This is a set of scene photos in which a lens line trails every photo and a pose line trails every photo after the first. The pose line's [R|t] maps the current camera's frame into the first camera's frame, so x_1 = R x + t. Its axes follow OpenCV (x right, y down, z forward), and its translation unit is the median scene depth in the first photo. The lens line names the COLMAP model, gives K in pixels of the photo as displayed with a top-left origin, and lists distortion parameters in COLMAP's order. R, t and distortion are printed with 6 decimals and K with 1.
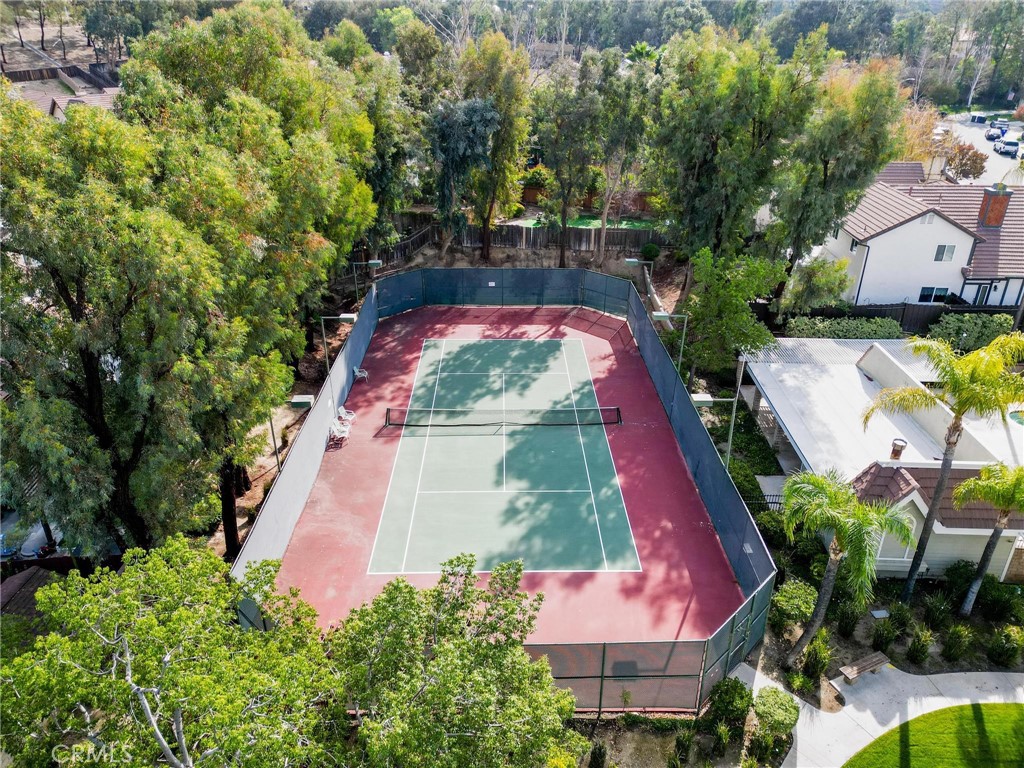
lens RADIAL K [[712.9, 0, 509.4], [0, 712.9, 387.5], [0, 0, 1]] dist [0.078046, -0.075263]
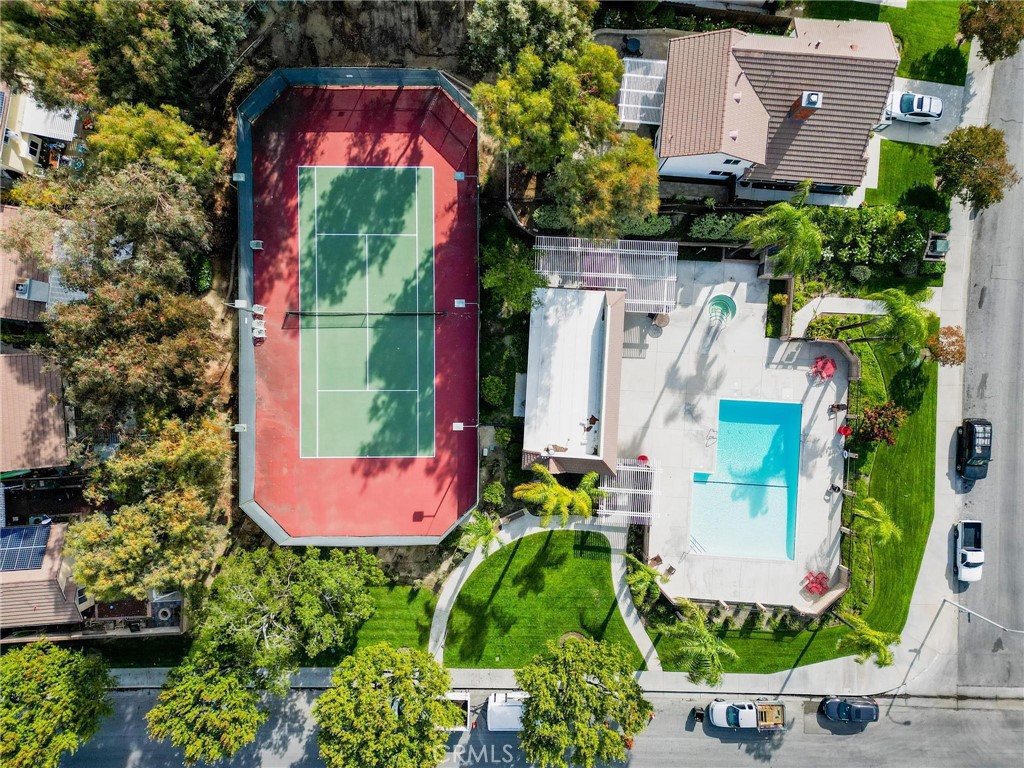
lens RADIAL K [[712.9, 0, 509.4], [0, 712.9, 387.5], [0, 0, 1]] dist [0.078046, -0.075263]
pose [[0.999945, 0.005802, -0.008707, 0.264839], [0.005291, 0.437448, 0.899228, -1.085950], [0.009026, -0.899225, 0.437393, 0.187347]]
